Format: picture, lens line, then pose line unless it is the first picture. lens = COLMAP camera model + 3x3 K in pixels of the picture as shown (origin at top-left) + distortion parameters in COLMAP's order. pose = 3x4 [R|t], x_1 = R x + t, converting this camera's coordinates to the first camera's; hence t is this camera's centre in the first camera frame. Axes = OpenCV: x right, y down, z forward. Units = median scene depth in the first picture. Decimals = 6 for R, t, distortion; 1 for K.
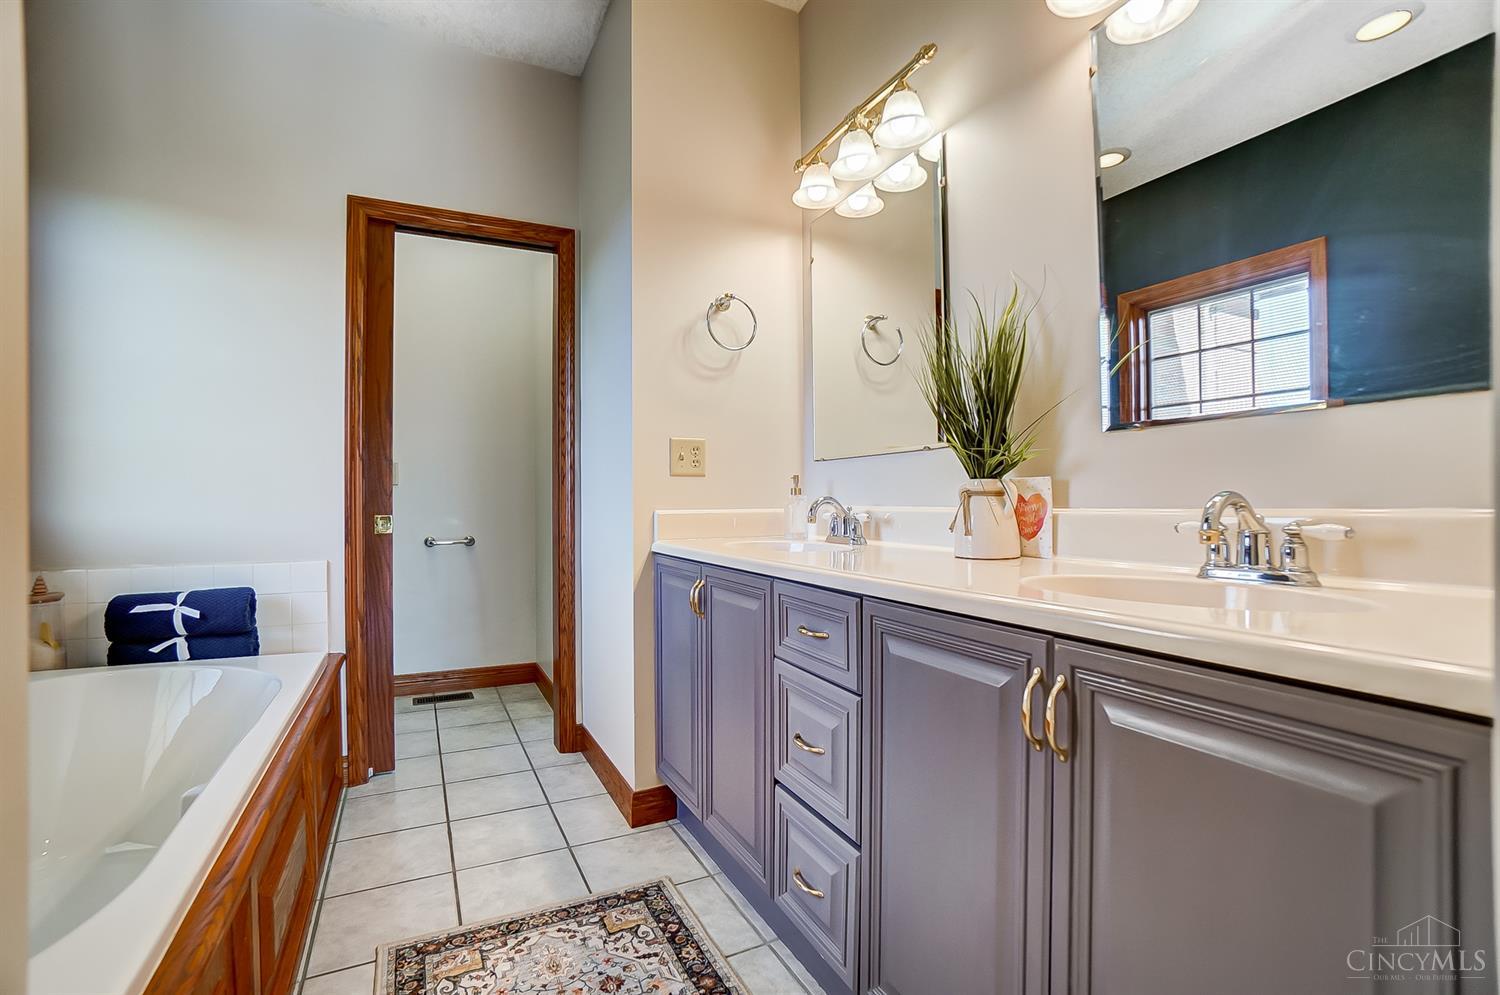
lens RADIAL K [[686.1, 0, 750.0], [0, 686.1, 497.5], [0, 0, 1]] dist [-0.064492, 0.028330]
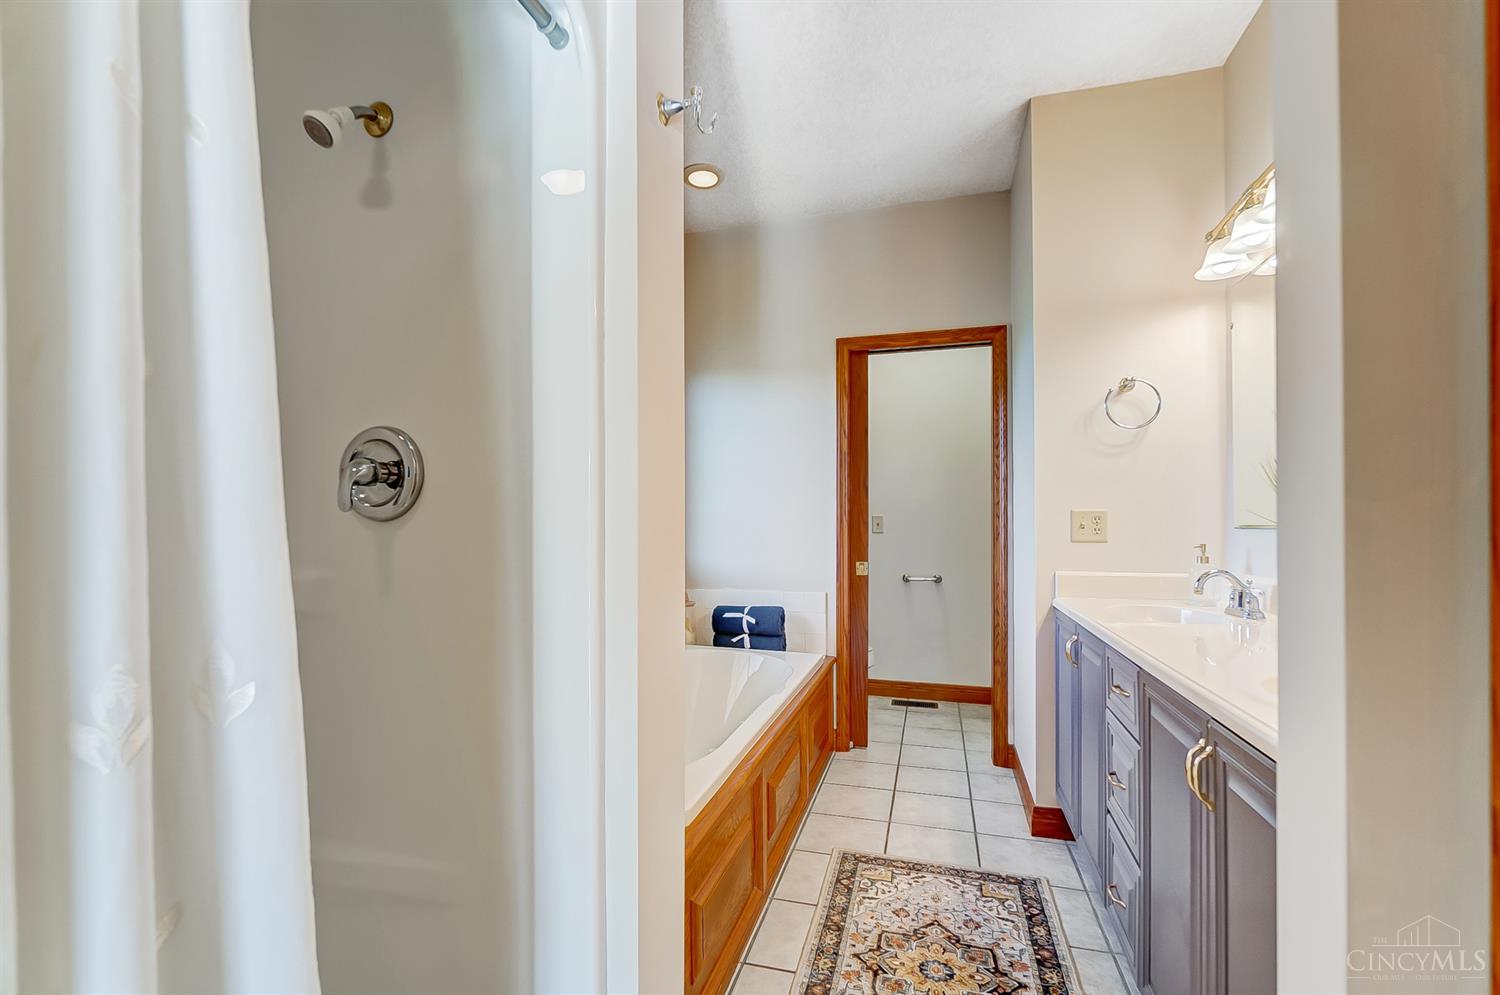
lens RADIAL K [[670.7, 0, 738.3], [0, 670.7, 528.0], [0, 0, 1]] dist [0.014636, 0.000012]
pose [[0.734543, 0.007168, -0.678524, 0.242630], [-0.001344, 0.999958, 0.009109, -0.064931], [0.678560, -0.005778, 0.734522, -0.222629]]
